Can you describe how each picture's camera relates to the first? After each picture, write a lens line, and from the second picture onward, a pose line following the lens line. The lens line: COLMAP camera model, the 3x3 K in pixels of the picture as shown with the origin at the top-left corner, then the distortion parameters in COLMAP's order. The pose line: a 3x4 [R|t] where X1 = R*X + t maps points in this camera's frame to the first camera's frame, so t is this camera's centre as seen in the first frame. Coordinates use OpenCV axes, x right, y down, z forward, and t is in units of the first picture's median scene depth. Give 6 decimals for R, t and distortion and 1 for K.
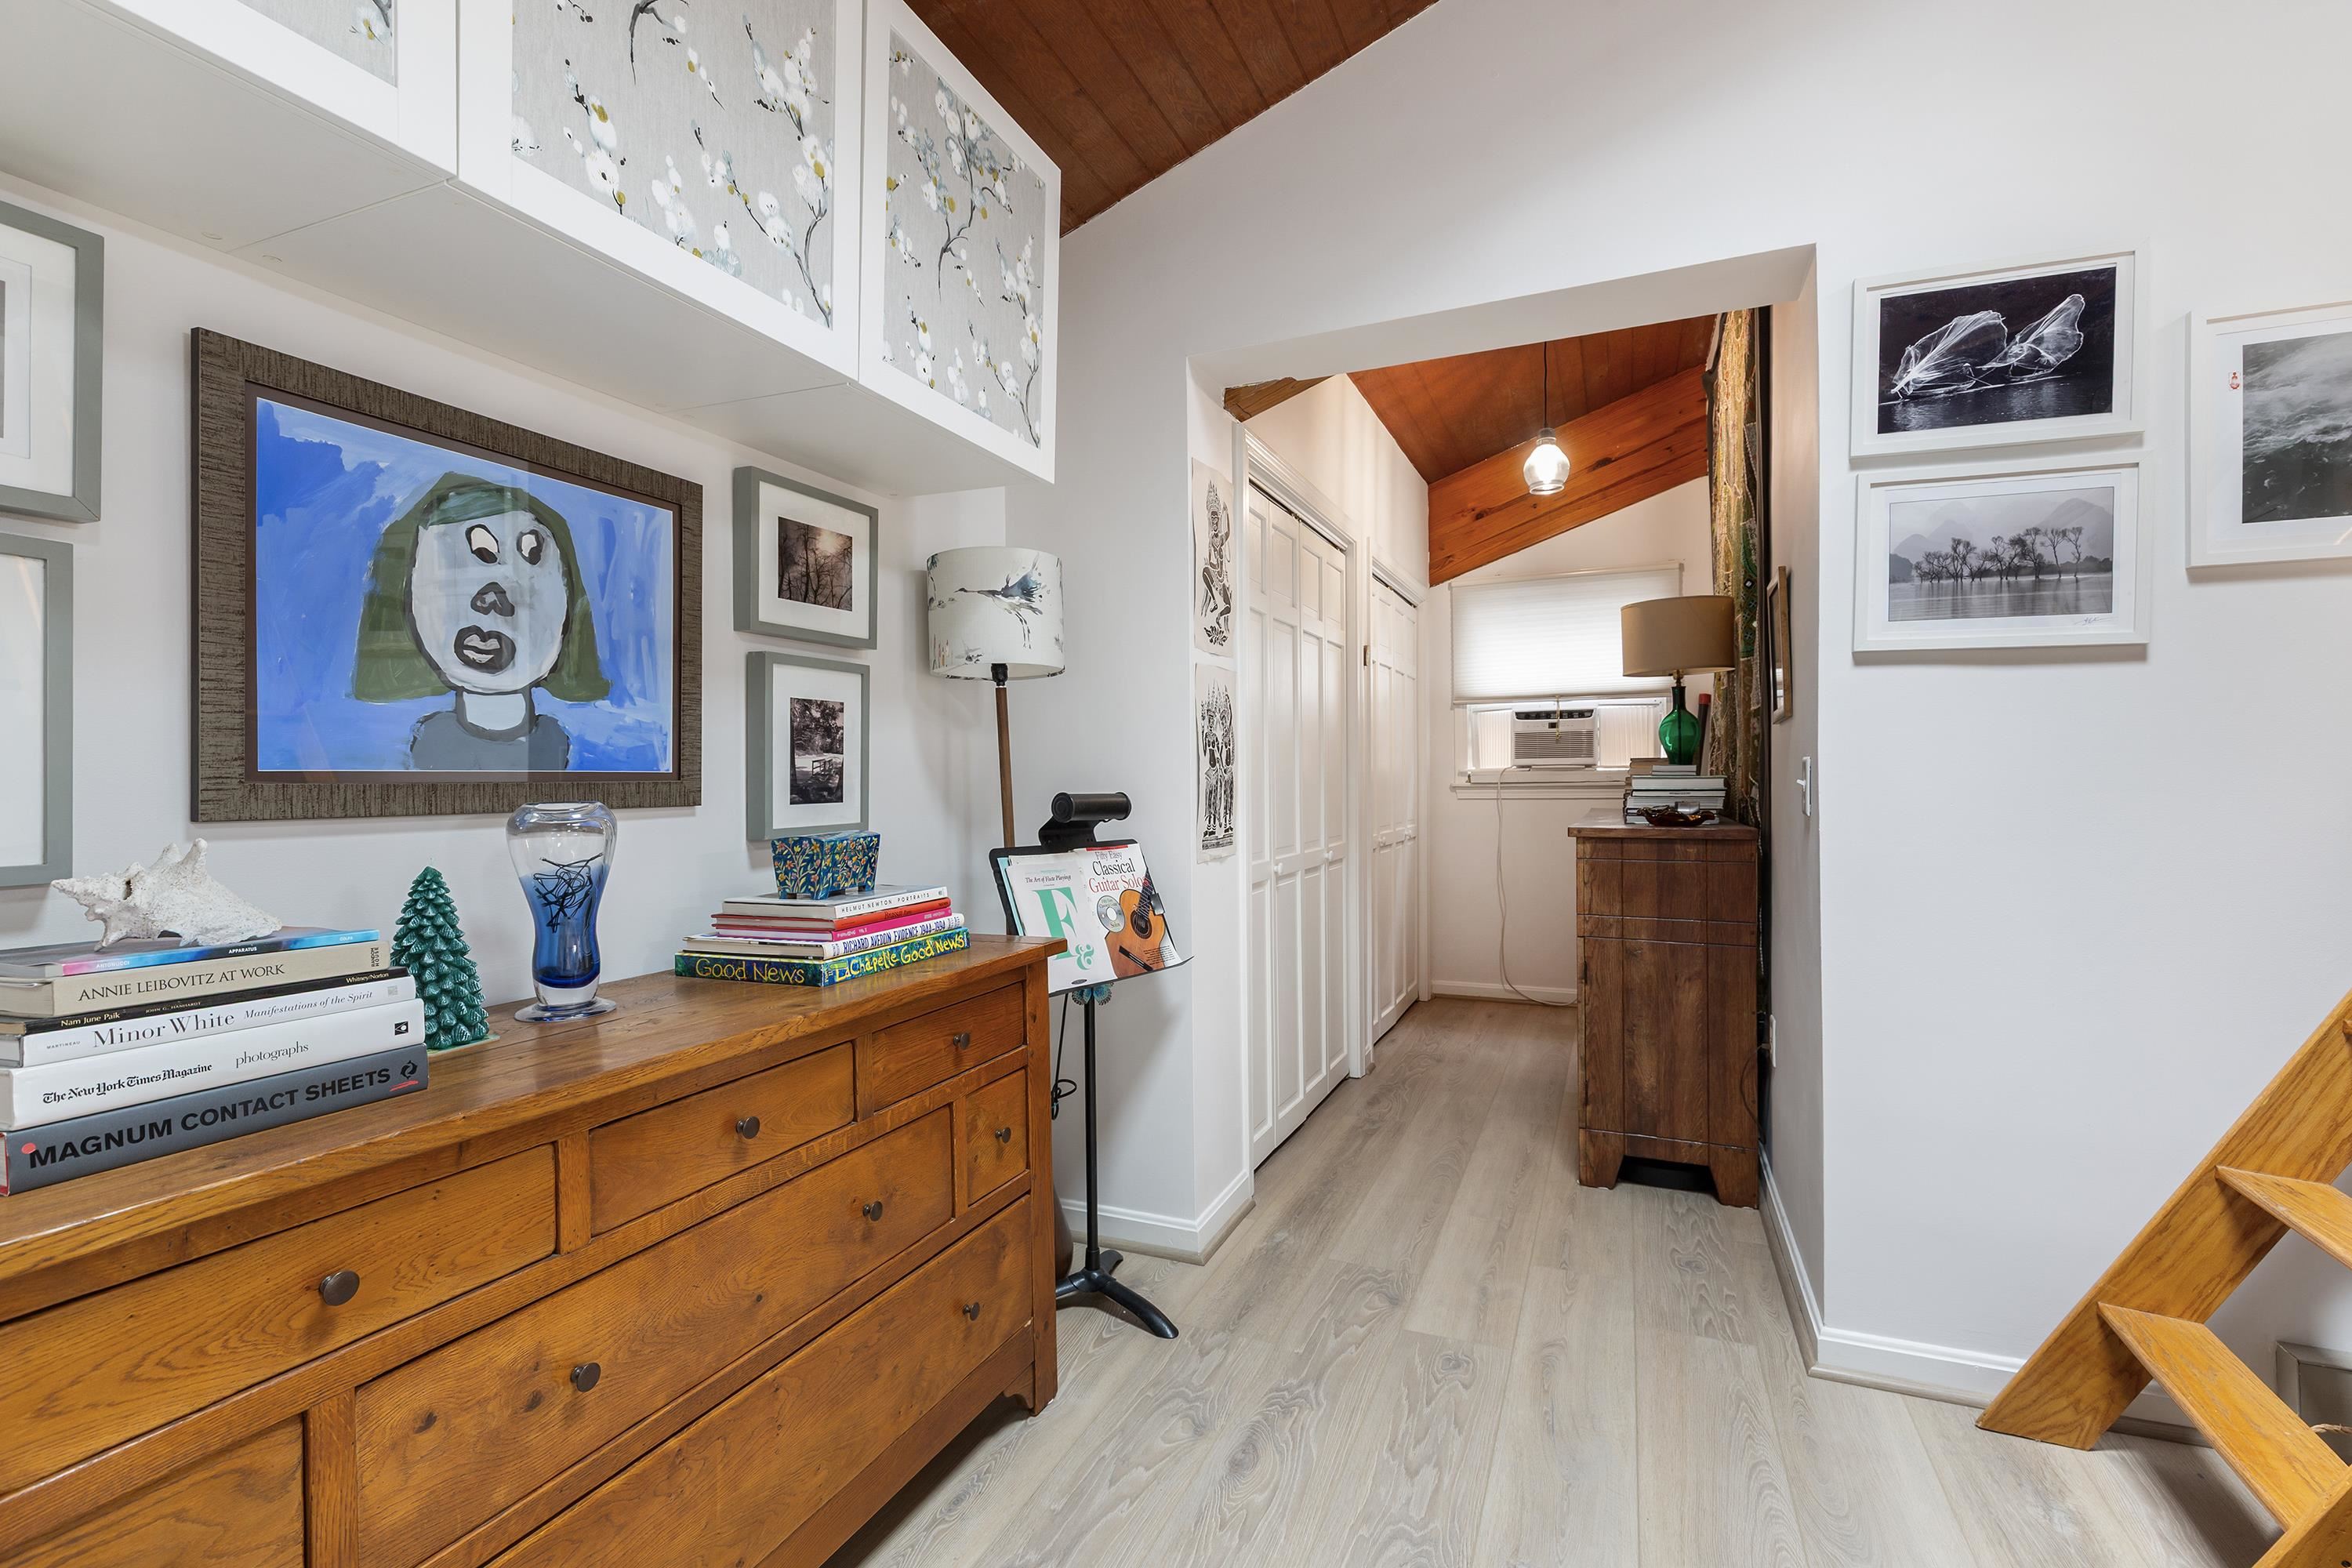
lens RADIAL K [[1079.6, 0, 1176.3], [0, 1079.6, 772.0], [0, 0, 1]] dist [0.000436, 0.000417]
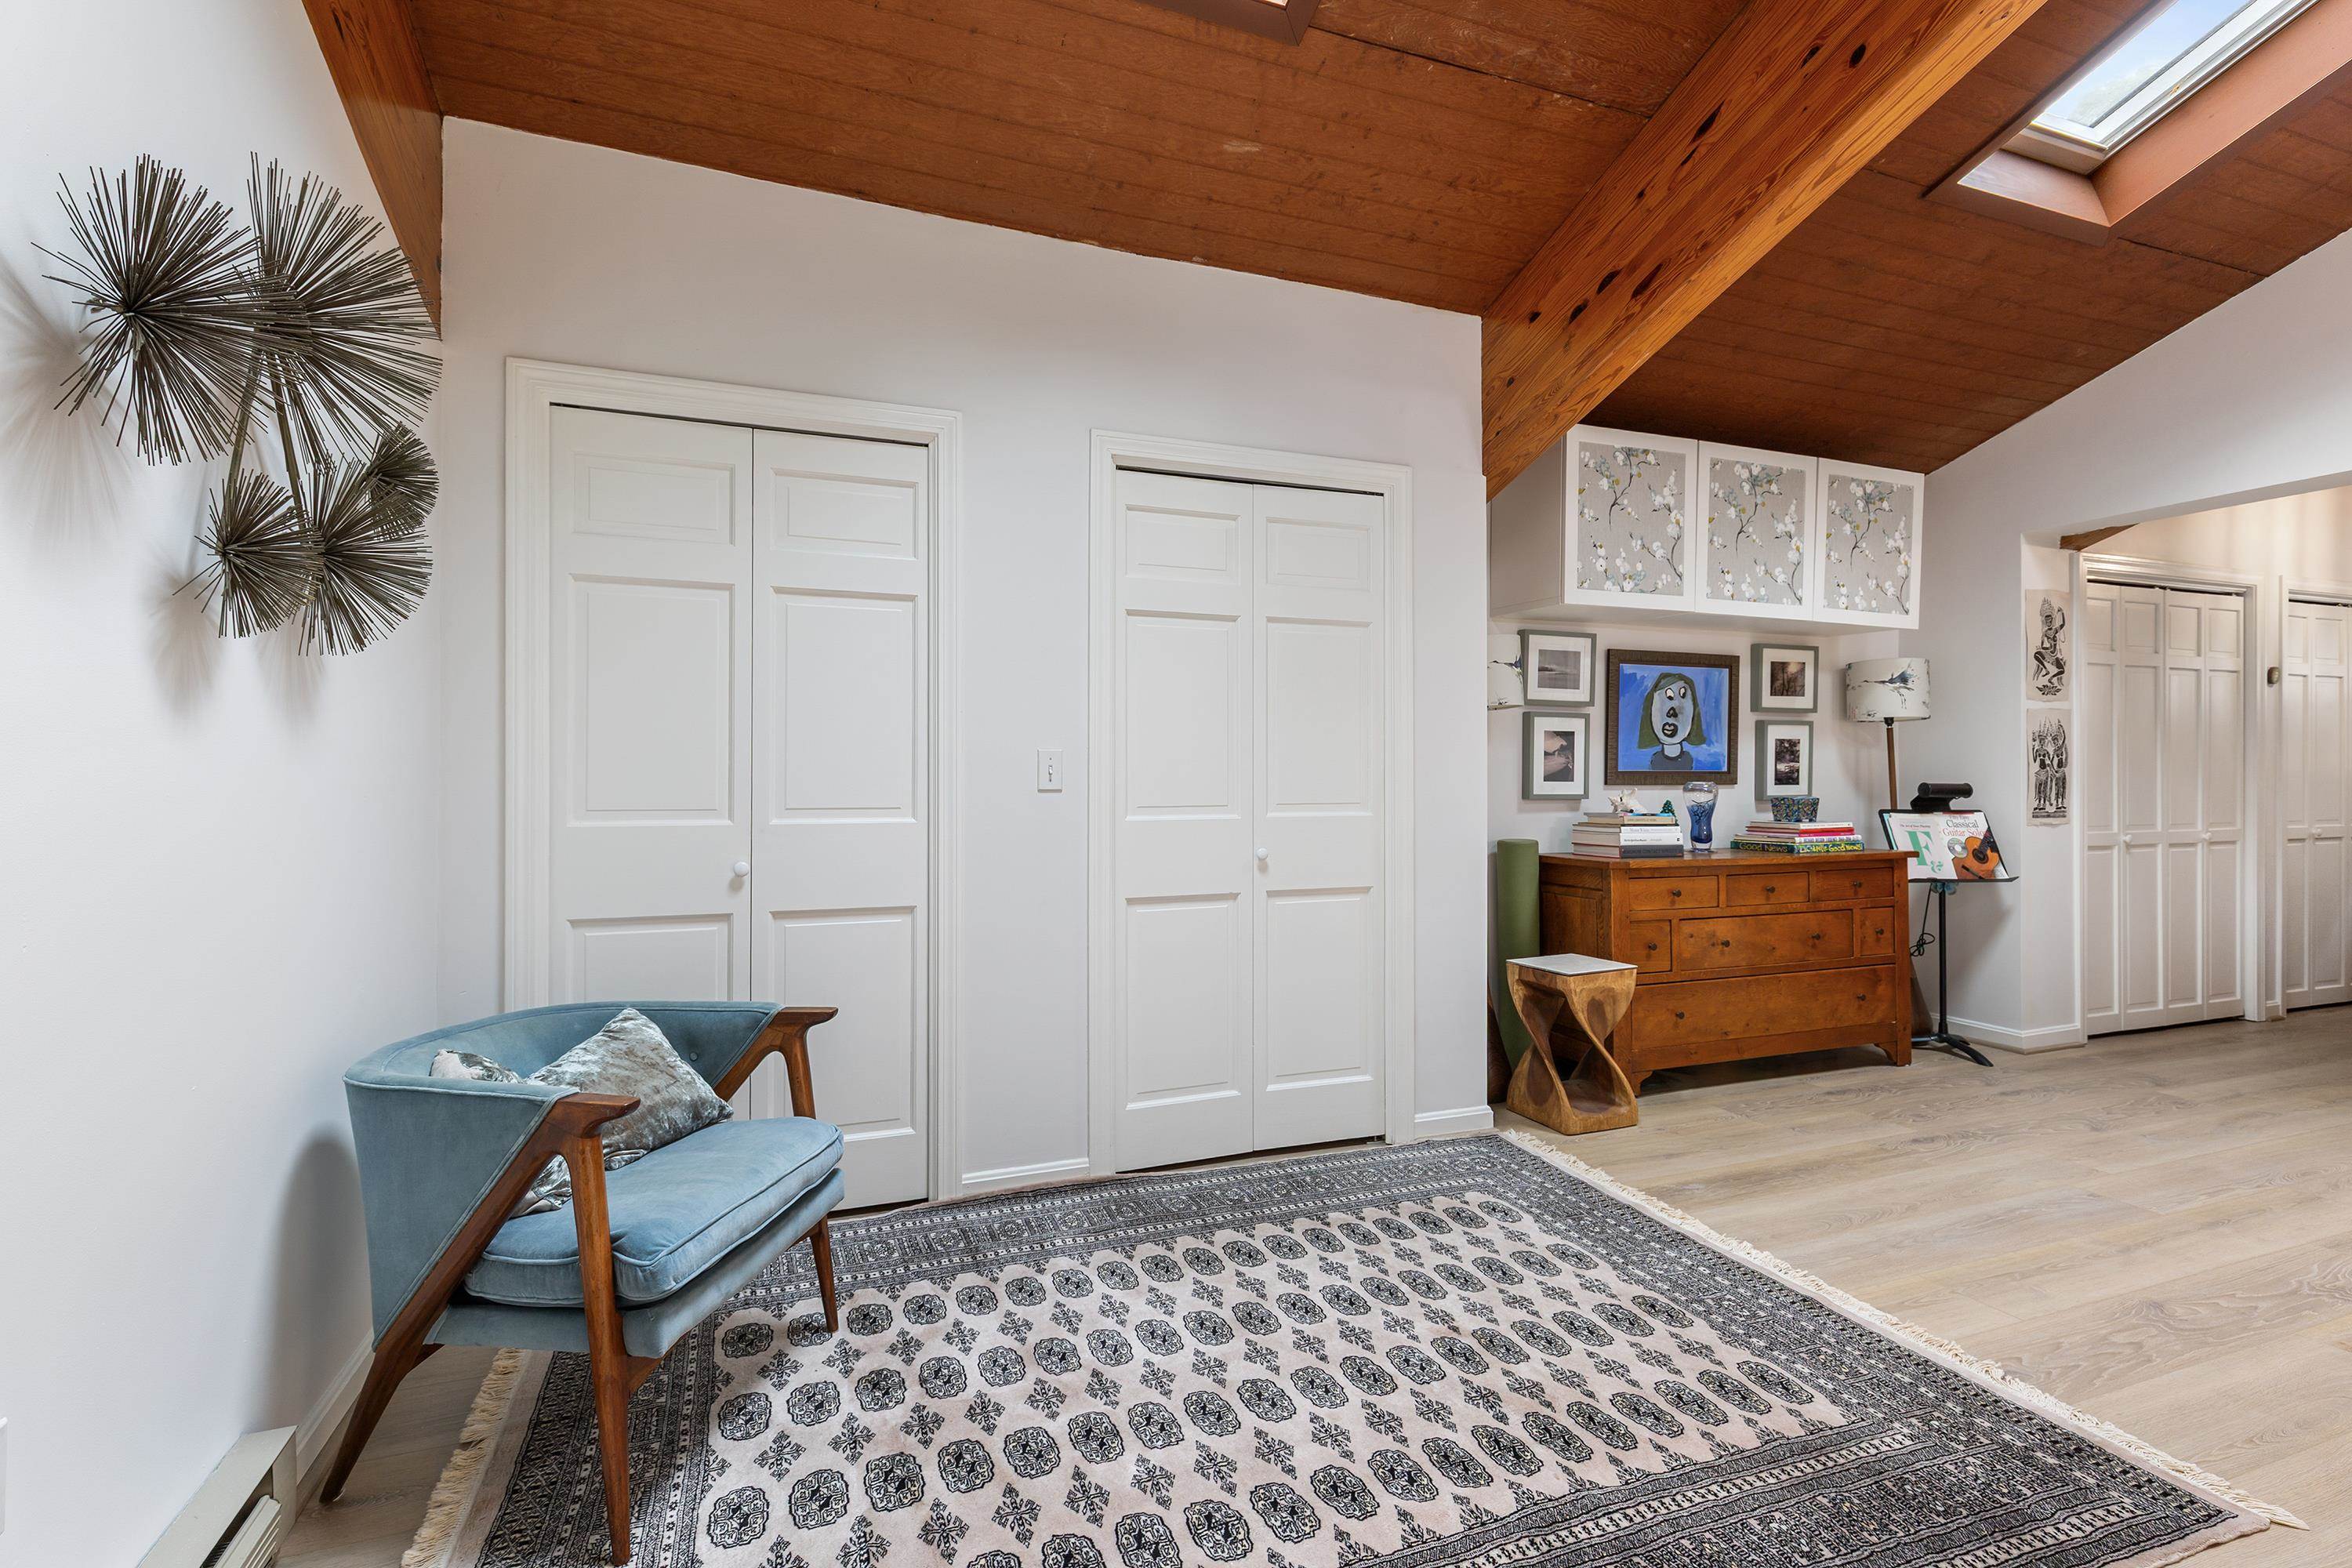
lens RADIAL K [[1044.8, 0, 1170.0], [0, 1044.8, 778.3], [0, 0, 1]] dist [0.000769, 0.000470]
pose [[0.688701, 0.012369, -0.724940, 0.353312], [-0.002711, 0.999891, 0.014485, -0.013012], [0.725040, -0.008011, 0.688660, -1.403004]]
